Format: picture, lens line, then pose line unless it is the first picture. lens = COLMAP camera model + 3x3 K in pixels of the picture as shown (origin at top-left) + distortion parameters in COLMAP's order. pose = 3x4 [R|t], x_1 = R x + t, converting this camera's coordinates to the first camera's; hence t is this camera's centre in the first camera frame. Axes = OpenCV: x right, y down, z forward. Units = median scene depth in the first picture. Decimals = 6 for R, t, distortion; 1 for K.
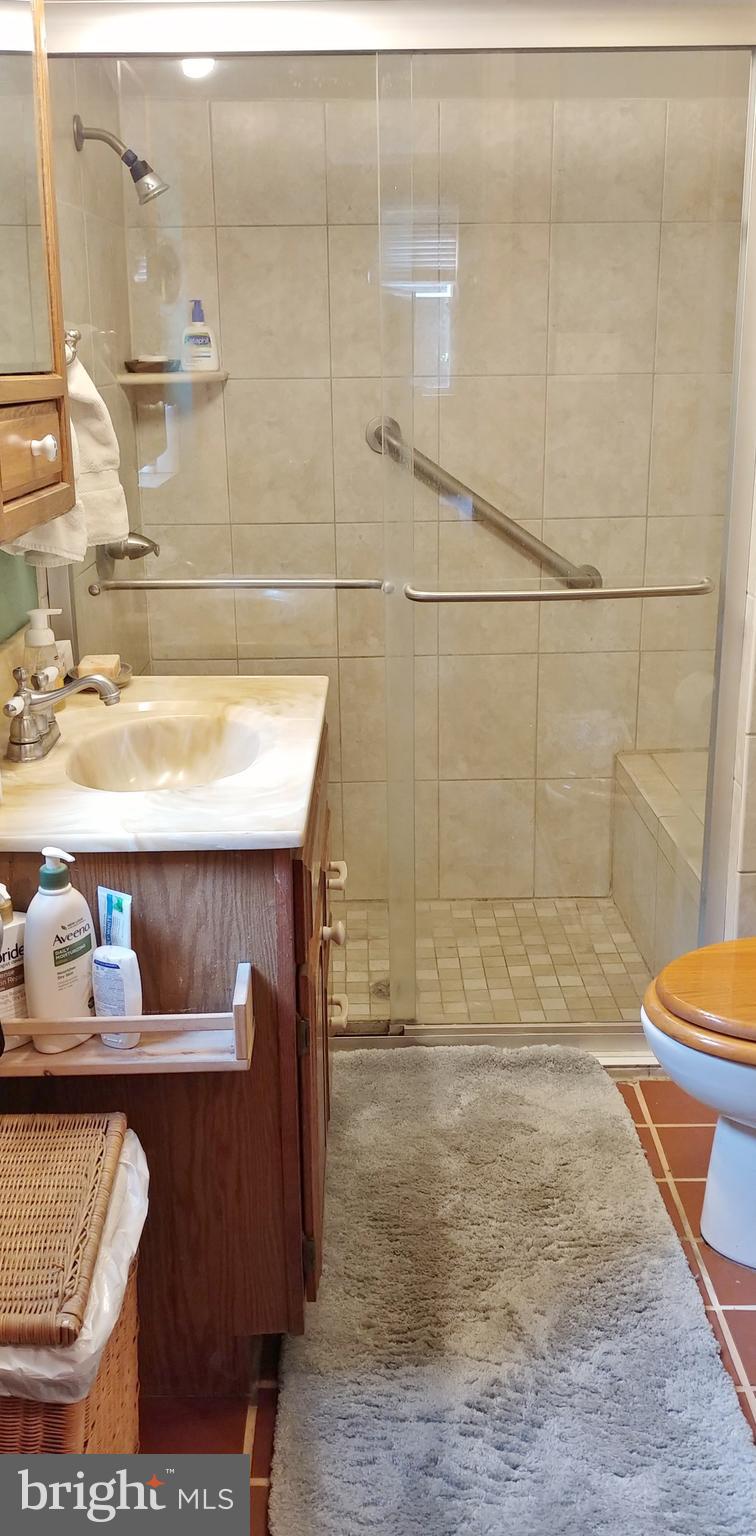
lens RADIAL K [[1317.9, 0, 378.0], [0, 1317.9, 768.0], [0, 0, 1]] dist [0.103555, -0.384381]
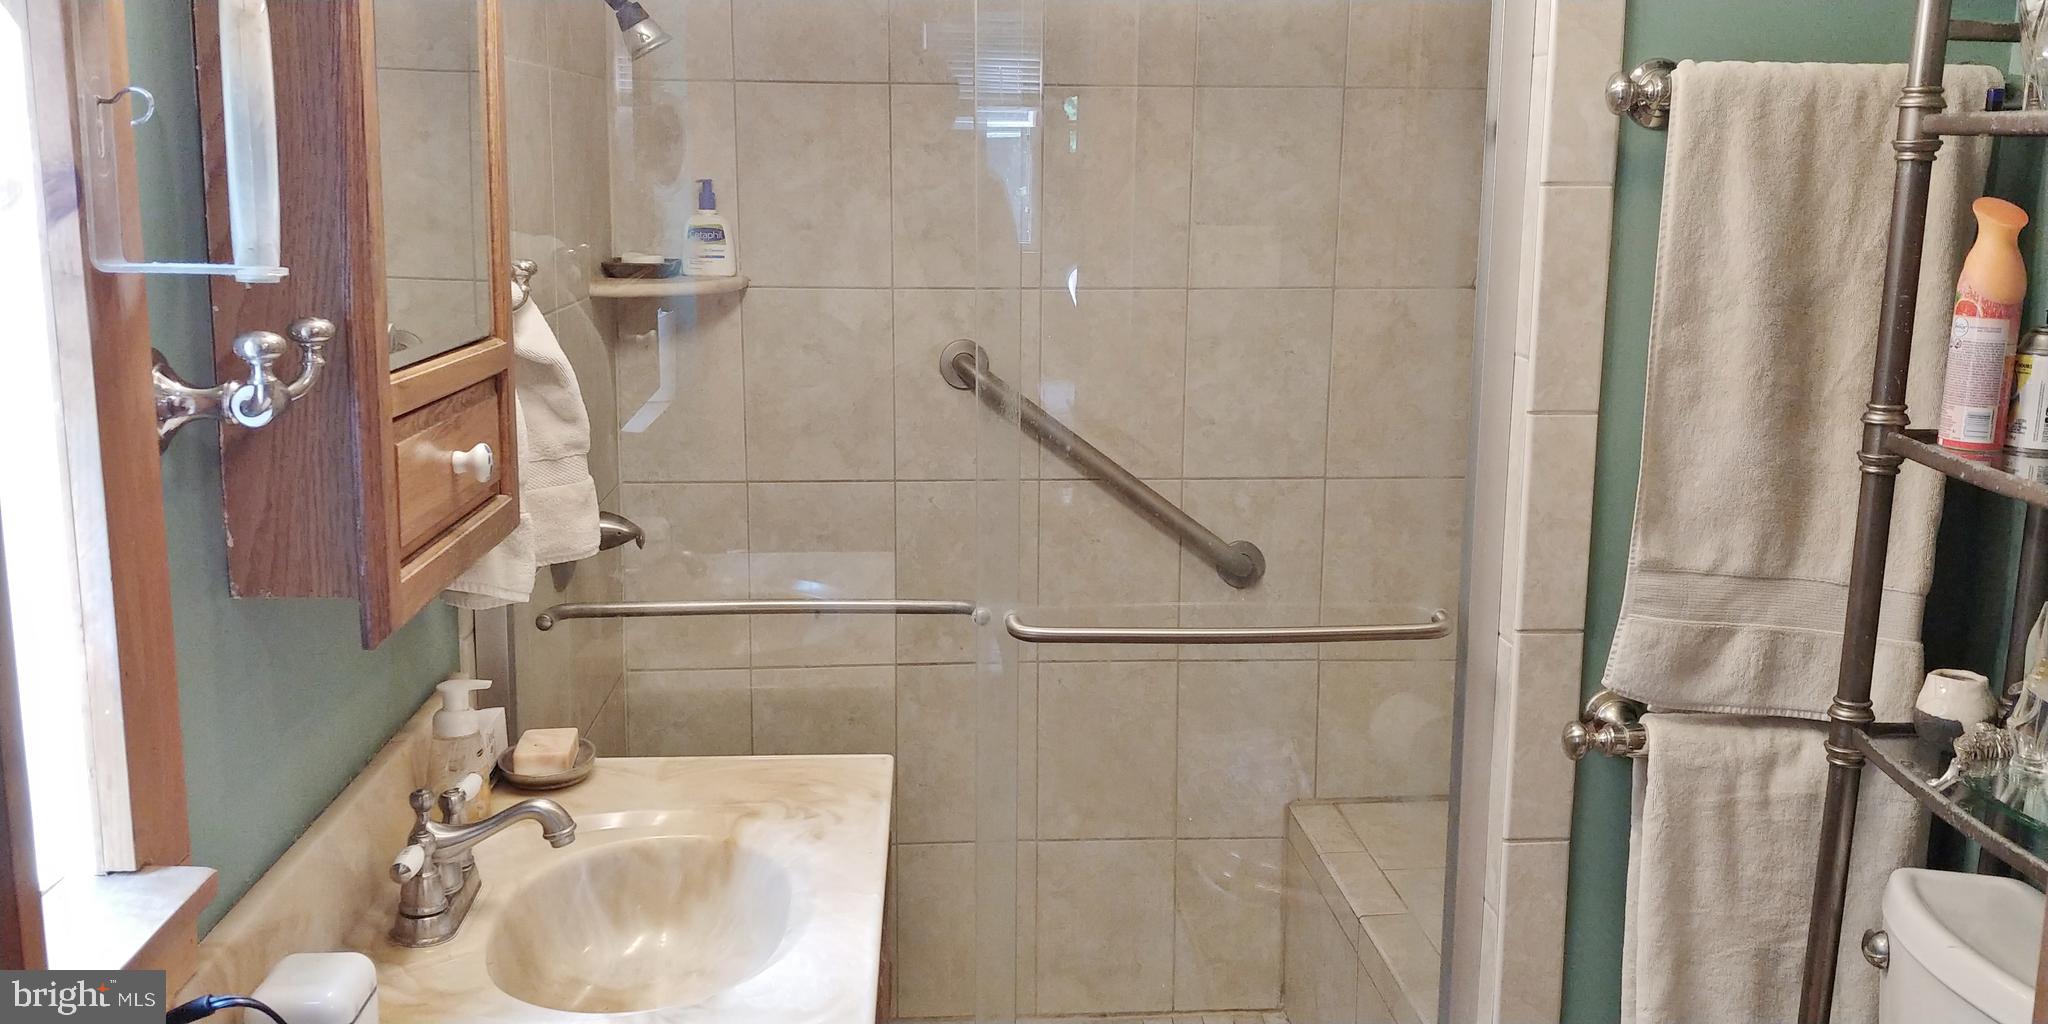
lens RADIAL K [[1751.8, 0, 1024.0], [0, 1751.8, 512.0], [0, 0, 1]] dist [0.254739, -1.127538]
pose [[0.998641, 0.009310, 0.051279, -0.016730], [-0.002952, 0.992440, -0.122699, -0.077915], [-0.052033, 0.122381, 0.991118, 0.082978]]
